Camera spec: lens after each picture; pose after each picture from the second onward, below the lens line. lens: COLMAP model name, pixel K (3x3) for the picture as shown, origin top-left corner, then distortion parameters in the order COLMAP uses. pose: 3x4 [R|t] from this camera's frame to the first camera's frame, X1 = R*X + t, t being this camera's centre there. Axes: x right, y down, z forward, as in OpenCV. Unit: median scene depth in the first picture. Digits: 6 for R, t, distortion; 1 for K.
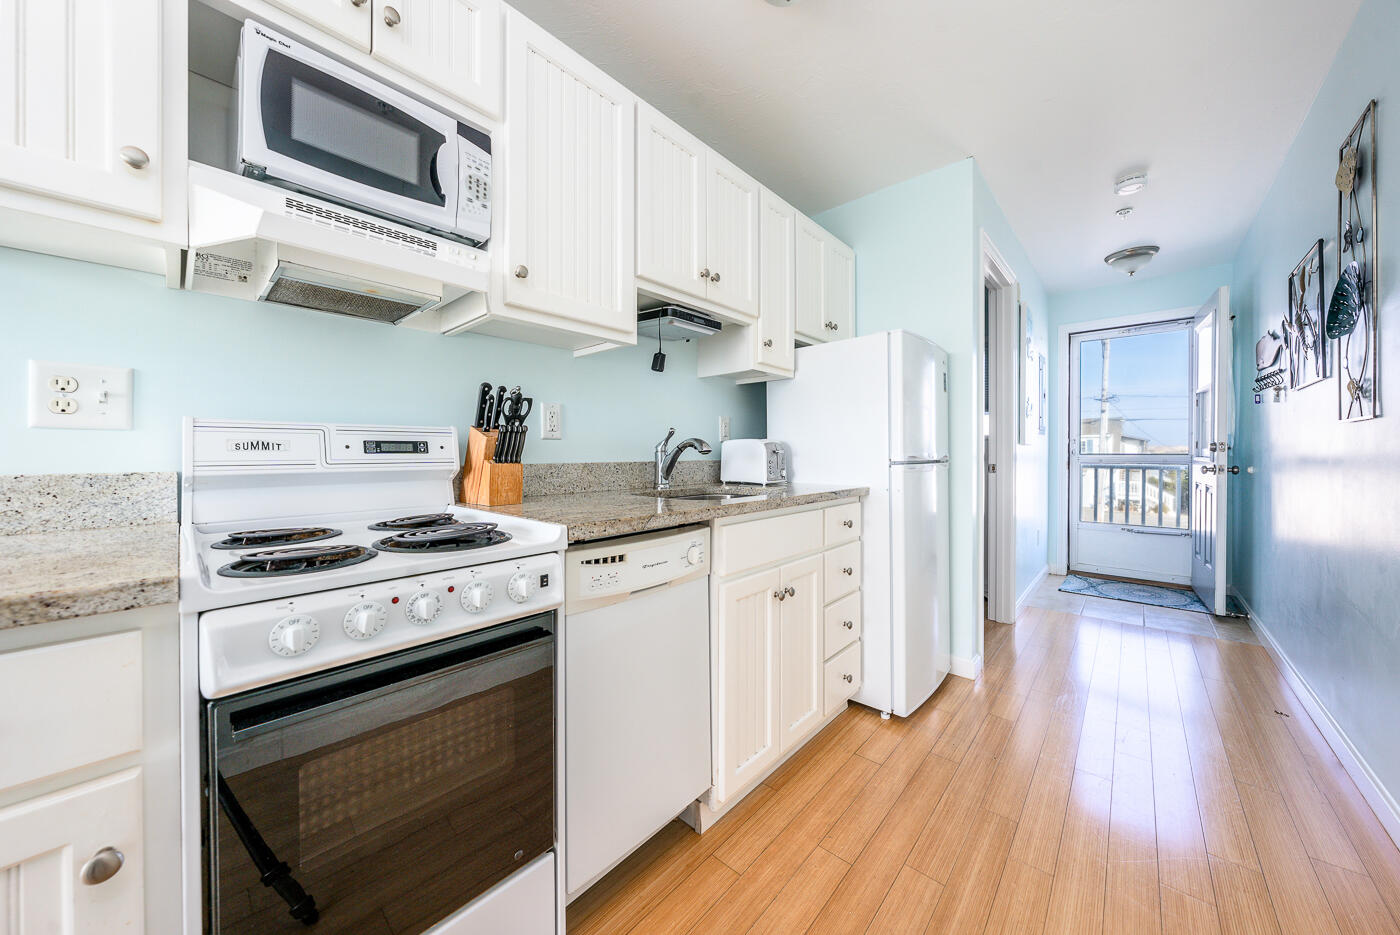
lens RADIAL K [[487.9, 0, 704.3], [0, 487.9, 454.5], [0, 0, 1]] dist [-0.000867, -0.000216]
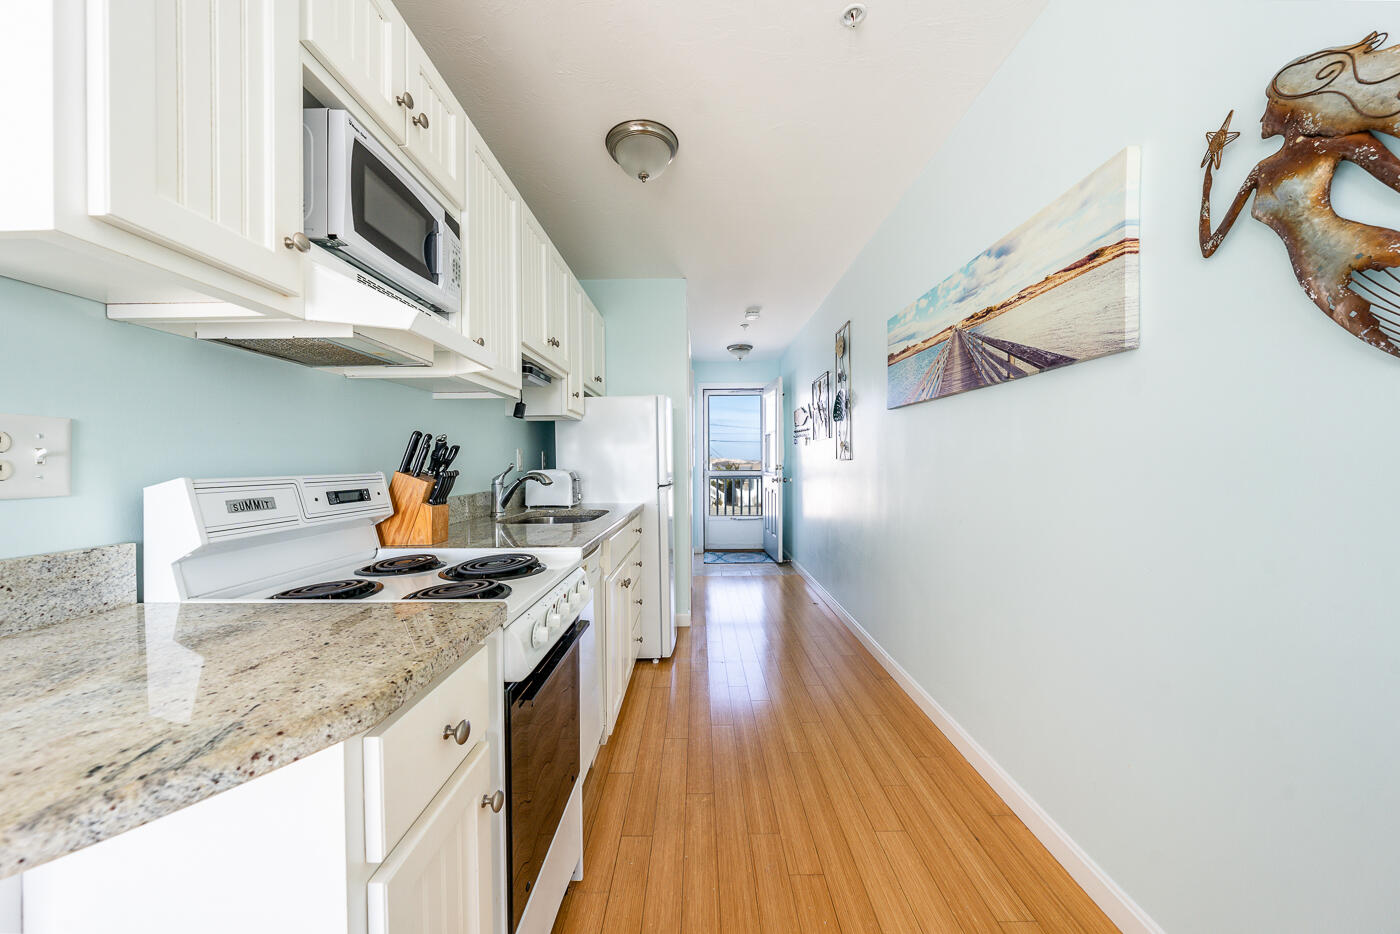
lens RADIAL K [[477.6, 0, 700.0], [0, 477.6, 467.0], [0, 0, 1]] dist [-0.000469, -0.000065]
pose [[0.741578, -0.012039, 0.670759, -0.511309], [0.009825, 0.999927, 0.007084, -0.051173], [-0.670795, 0.001337, 0.741642, -0.146695]]
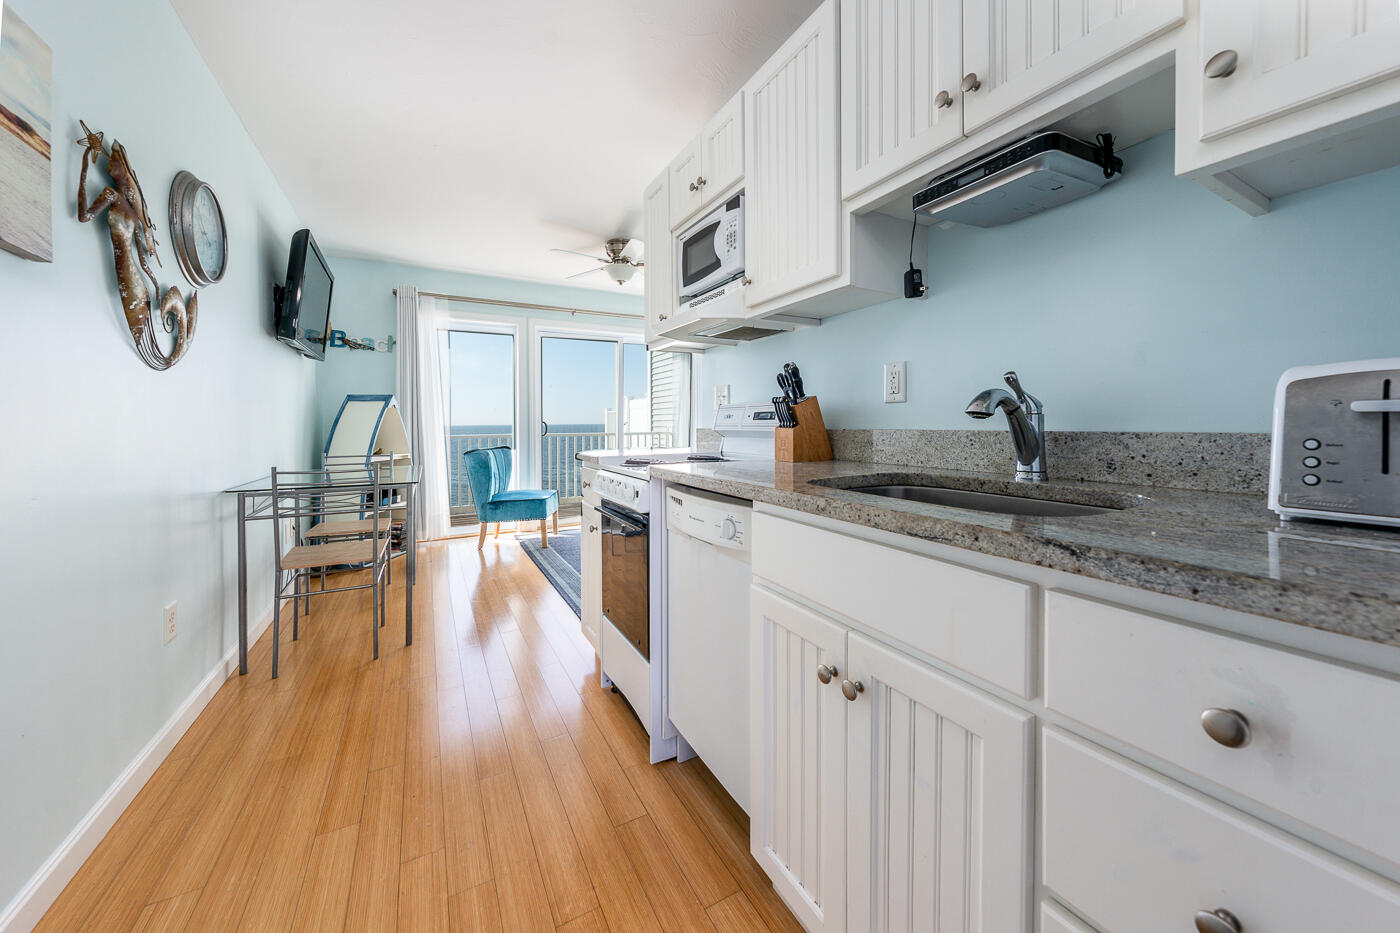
lens RADIAL K [[489.6, 0, 675.5], [0, 489.6, 421.8], [0, 0, 1]] dist [-0.000390, -0.000077]
pose [[-0.358681, 0.002485, -0.933457, 0.623315], [0.005722, 0.999984, 0.000463, 0.000905], [0.933443, -0.005175, -0.358689, 0.878993]]
